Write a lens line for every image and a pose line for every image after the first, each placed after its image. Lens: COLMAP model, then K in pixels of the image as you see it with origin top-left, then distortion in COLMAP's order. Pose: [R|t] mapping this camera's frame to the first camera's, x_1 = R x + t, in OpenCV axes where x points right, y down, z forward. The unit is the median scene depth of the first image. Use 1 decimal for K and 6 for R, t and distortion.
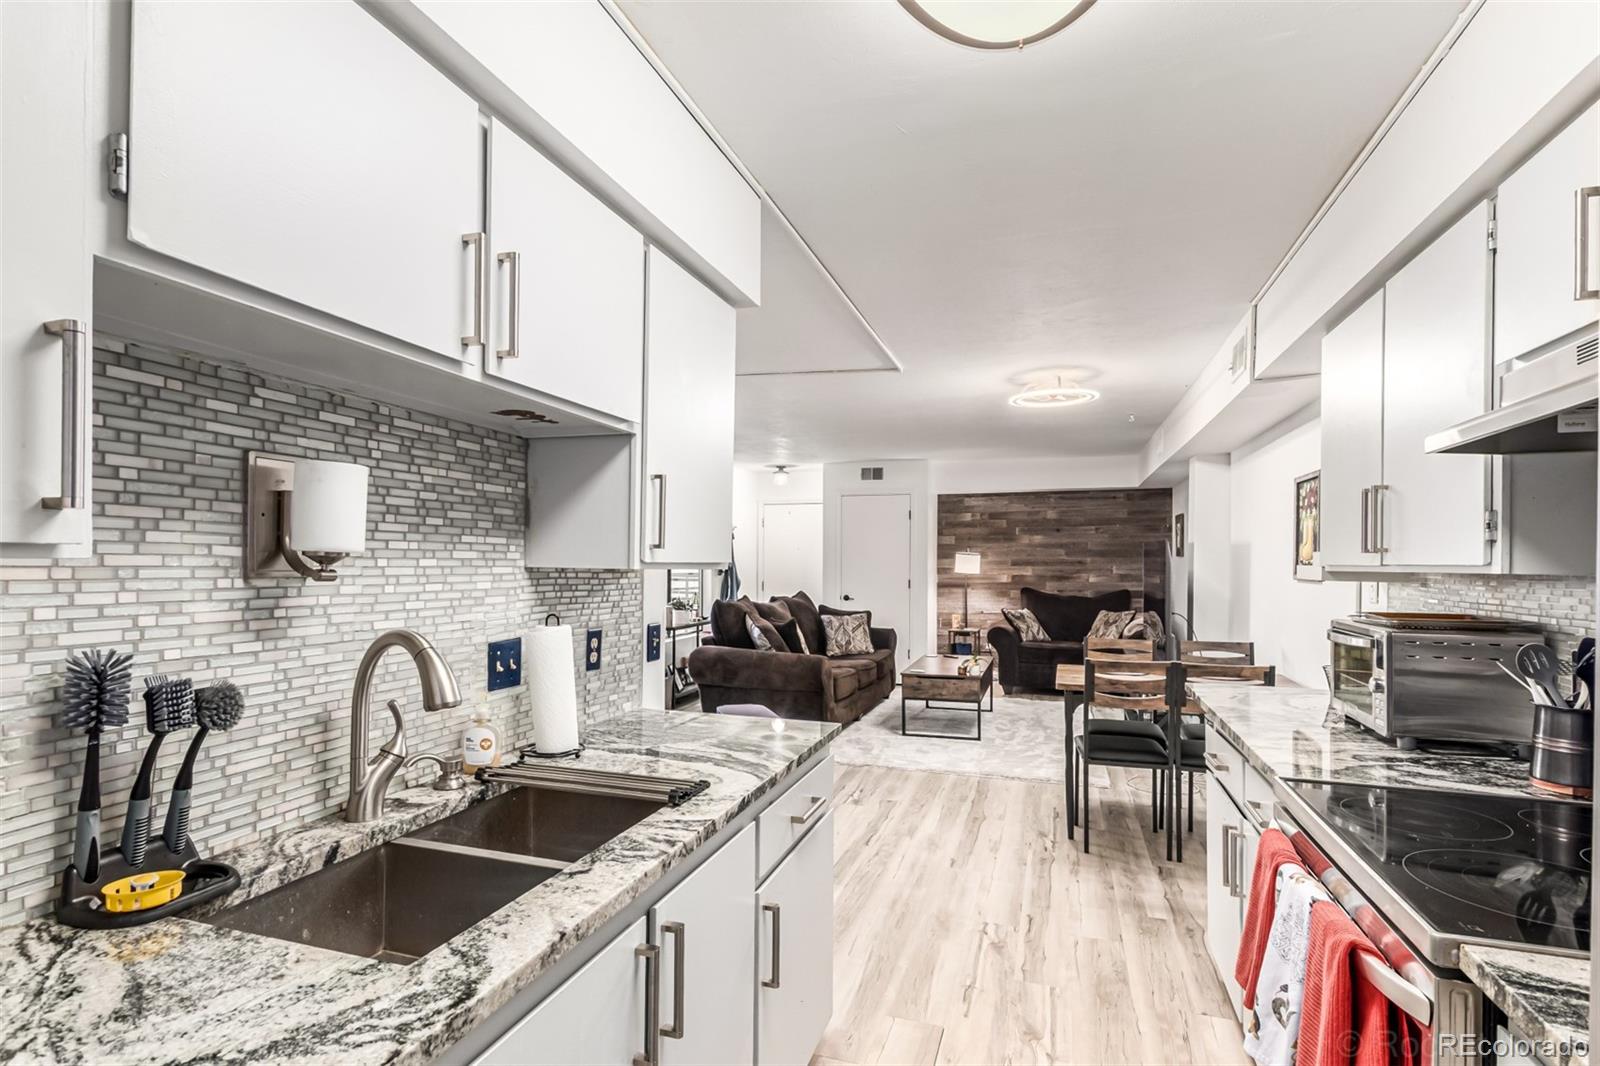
lens RADIAL K [[800.9, 0, 797.4], [0, 800.9, 560.7], [0, 0, 1]] dist [0.000813, -0.000098]
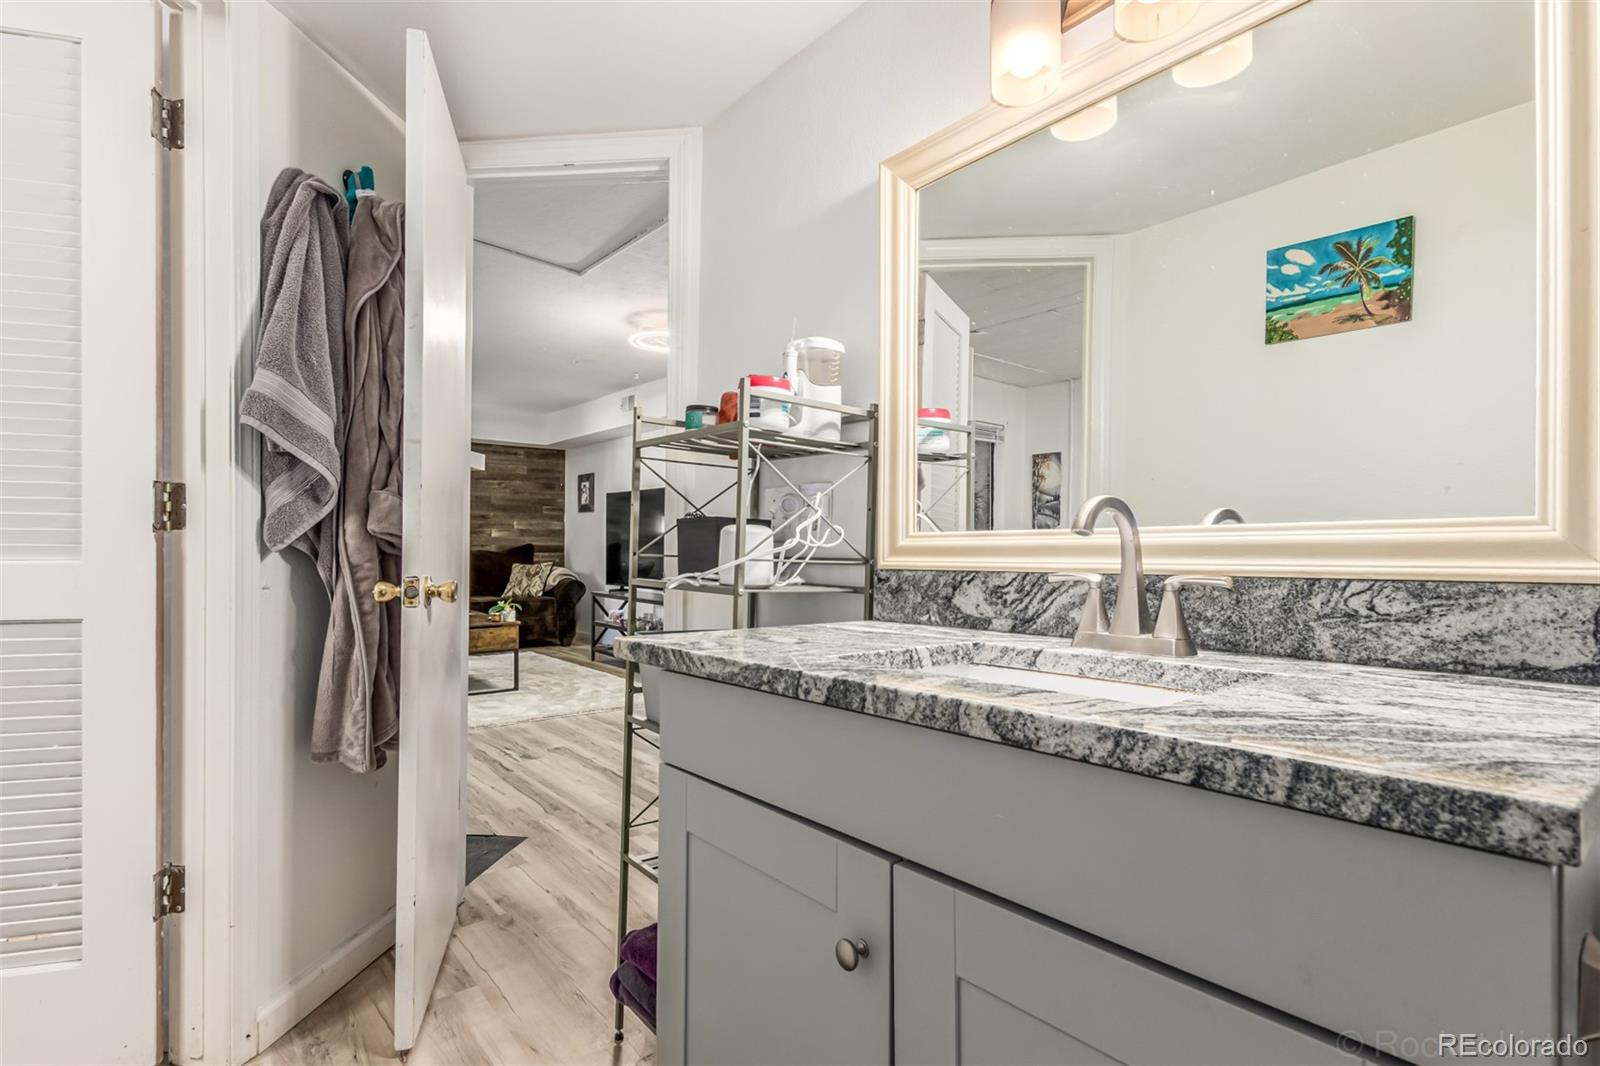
lens RADIAL K [[791.8, 0, 795.4], [0, 791.8, 547.9], [0, 0, 1]] dist [0.013004, 0.000094]
pose [[0.543999, 0.000213, 0.839086, -0.272397], [-0.003915, 0.999990, 0.002284, 0.039044], [-0.839077, -0.004528, 0.543994, 0.159832]]
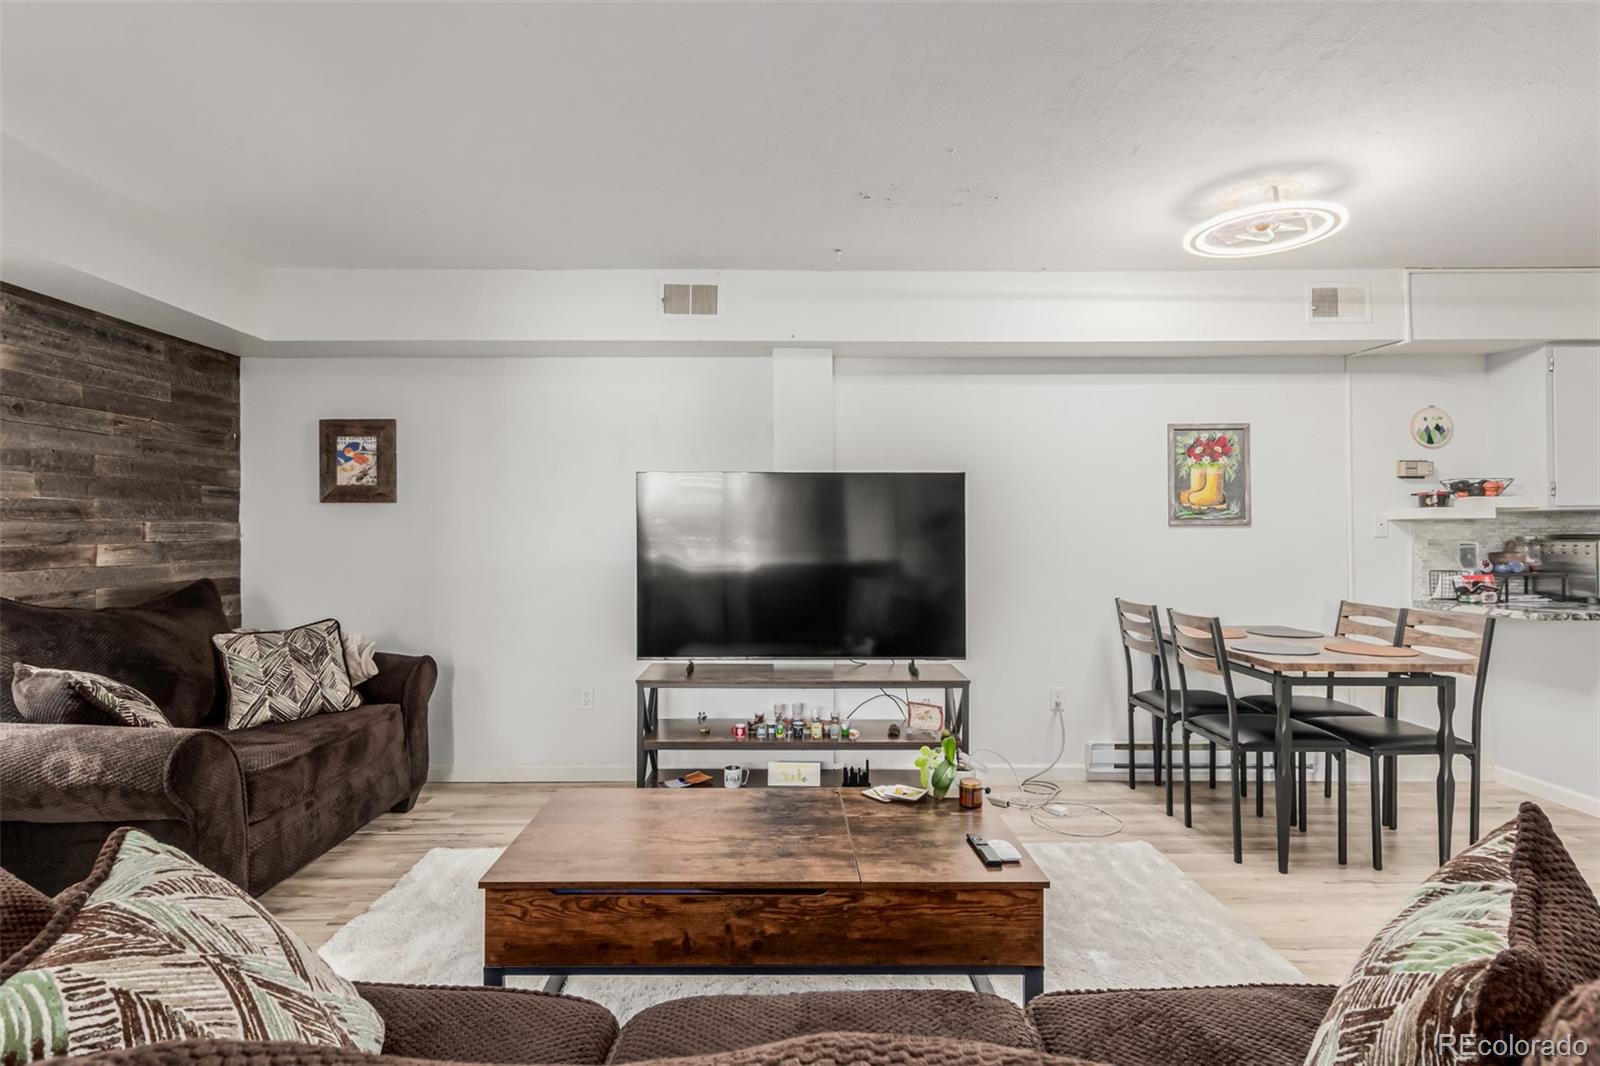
lens RADIAL K [[784.5, 0, 788.4], [0, 784.5, 525.4], [0, 0, 1]] dist [0.010483, -0.000014]
pose [[-0.321089, 0.007945, 0.947016, -0.076594], [0.005218, 0.999964, -0.006619, 0.013111], [-0.947035, 0.002816, -0.321119, 0.873914]]
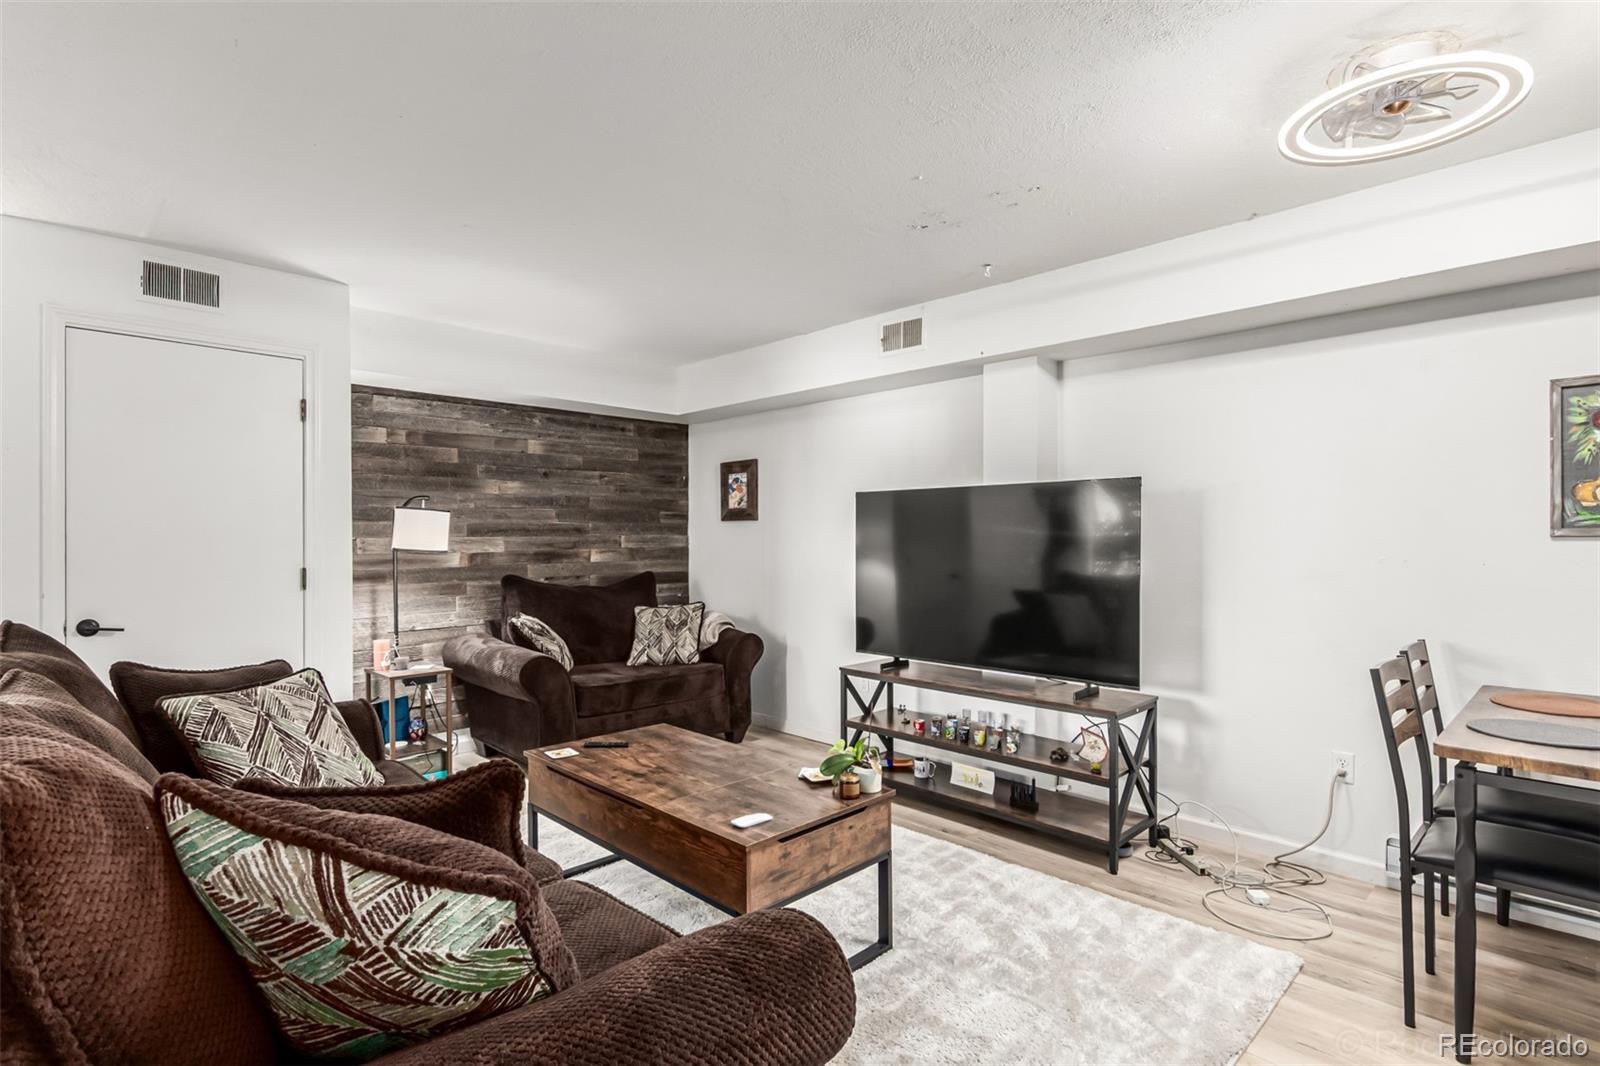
lens RADIAL K [[786.2, 0, 799.3], [0, 786.2, 539.8], [0, 0, 1]] dist [0.011662, -0.000828]
pose [[0.450494, -0.002691, 0.892775, -0.111736], [0.004815, 0.999988, 0.000584, 0.010727], [-0.892766, 0.004035, 0.450502, 0.621623]]
